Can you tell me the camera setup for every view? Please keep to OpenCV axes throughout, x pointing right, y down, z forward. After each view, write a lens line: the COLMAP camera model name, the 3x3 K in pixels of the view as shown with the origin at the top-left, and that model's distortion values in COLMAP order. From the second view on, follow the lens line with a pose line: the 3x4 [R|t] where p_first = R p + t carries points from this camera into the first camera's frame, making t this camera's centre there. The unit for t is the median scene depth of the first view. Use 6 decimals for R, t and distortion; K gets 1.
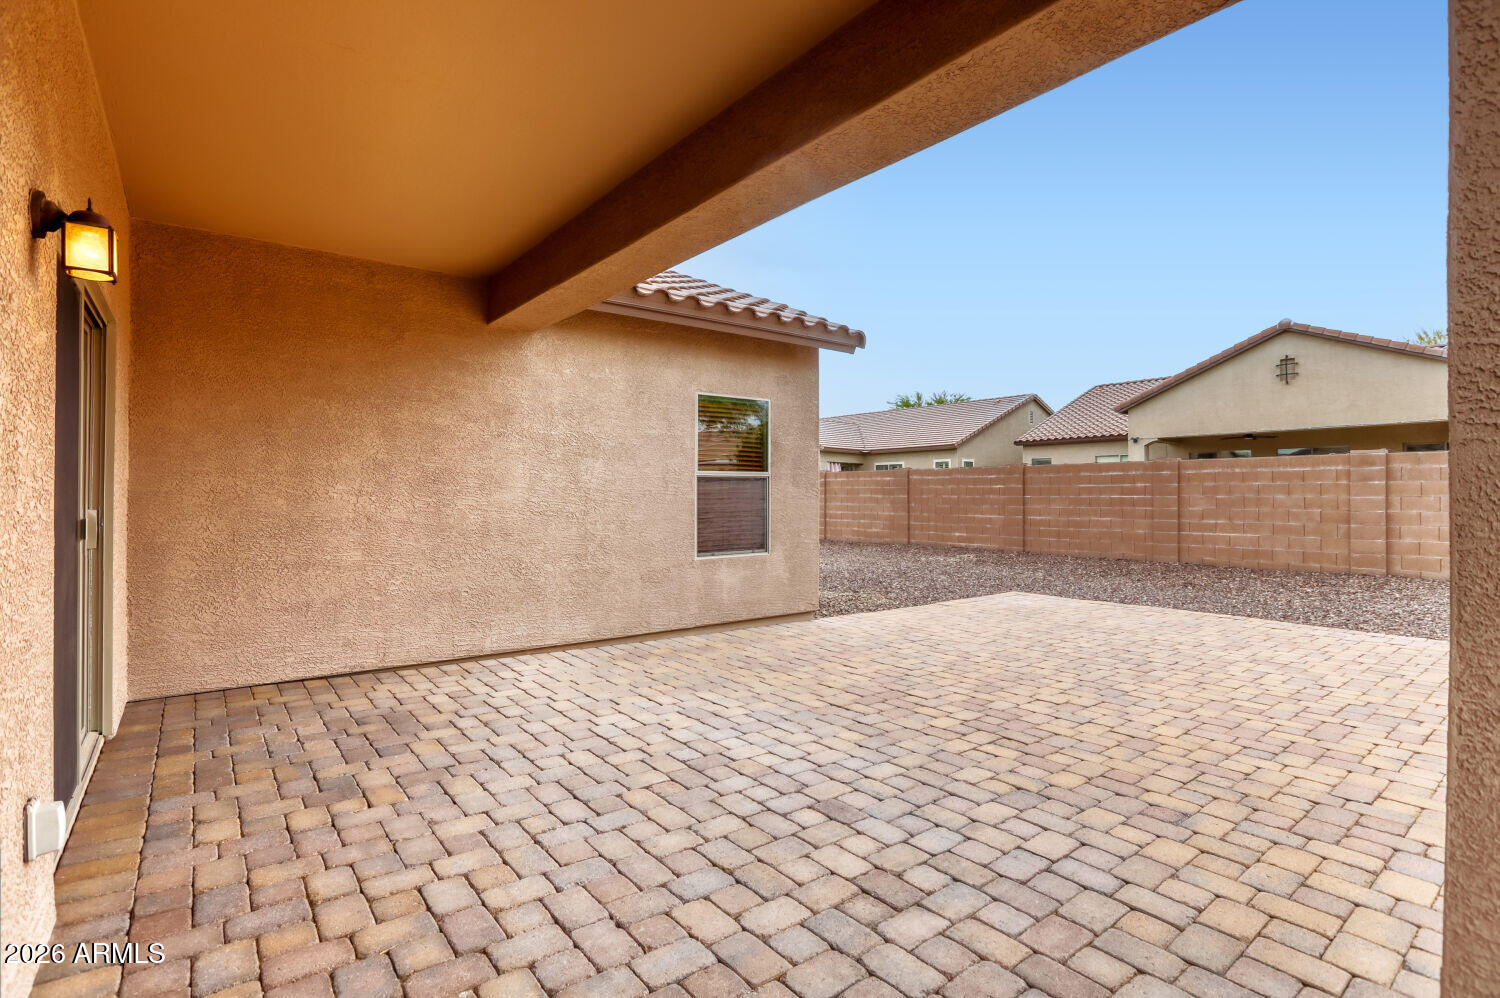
lens RADIAL K [[741.8, 0, 747.2], [0, 741.8, 496.5], [0, 0, 1]] dist [0.001096, 0.000062]
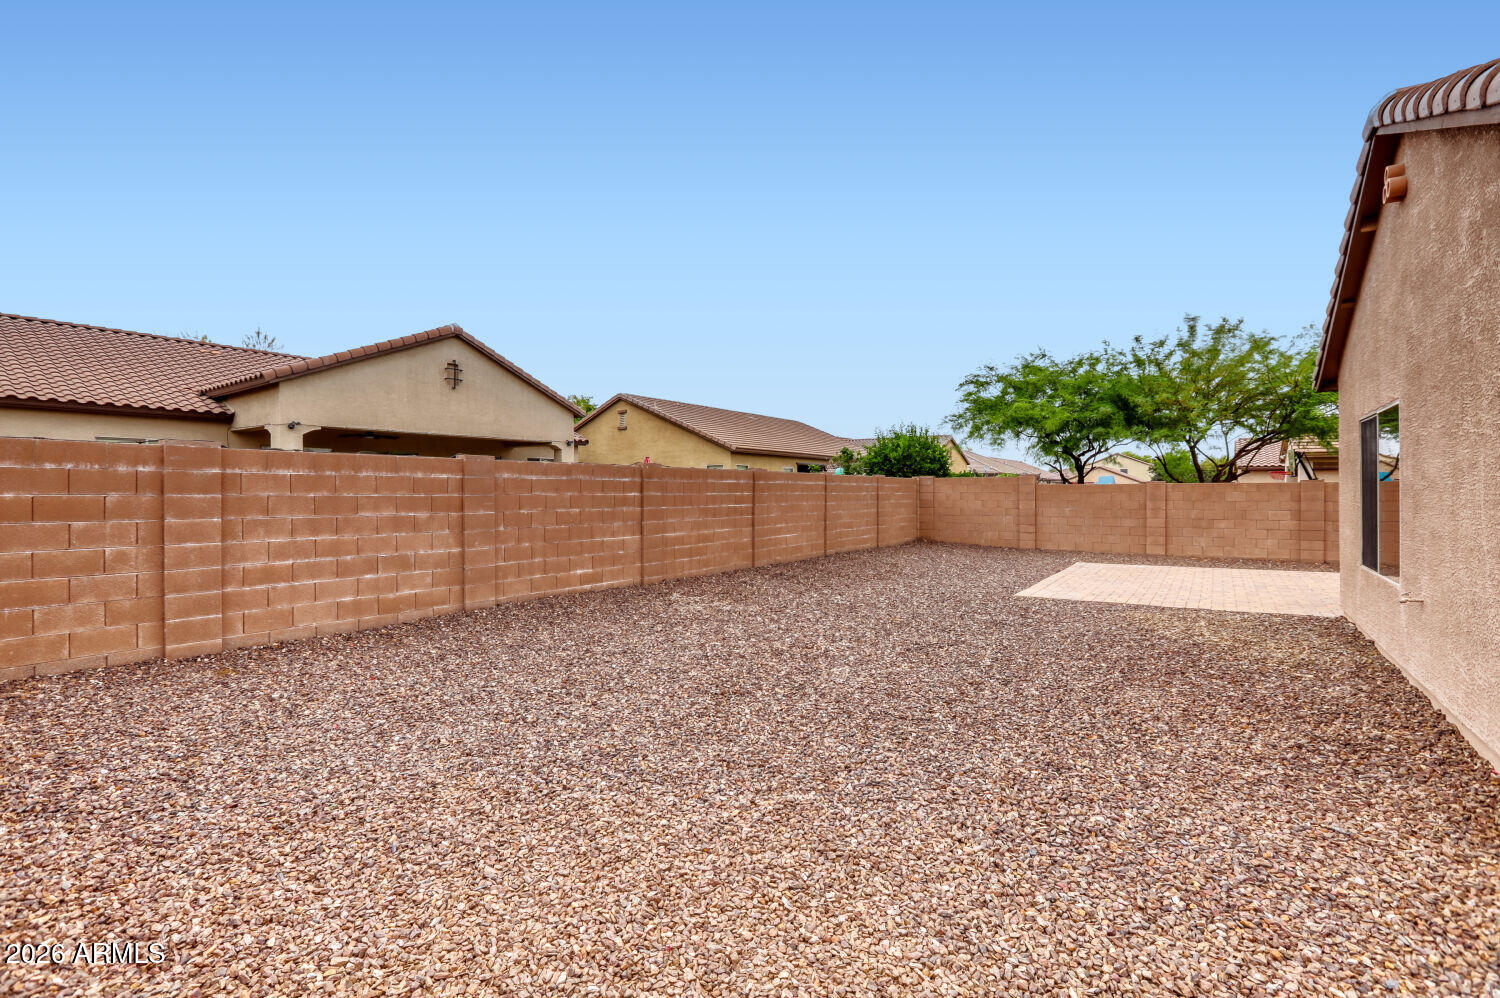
lens RADIAL K [[677.1, 0, 745.9], [0, 677.1, 492.6], [0, 0, 1]] dist [-0.002169, 0.000440]
pose [[-0.253963, 0.000538, 0.967214, -0.281463], [0.003695, 0.999993, 0.000414, -0.013589], [-0.967207, 0.003679, -0.253963, 0.969338]]
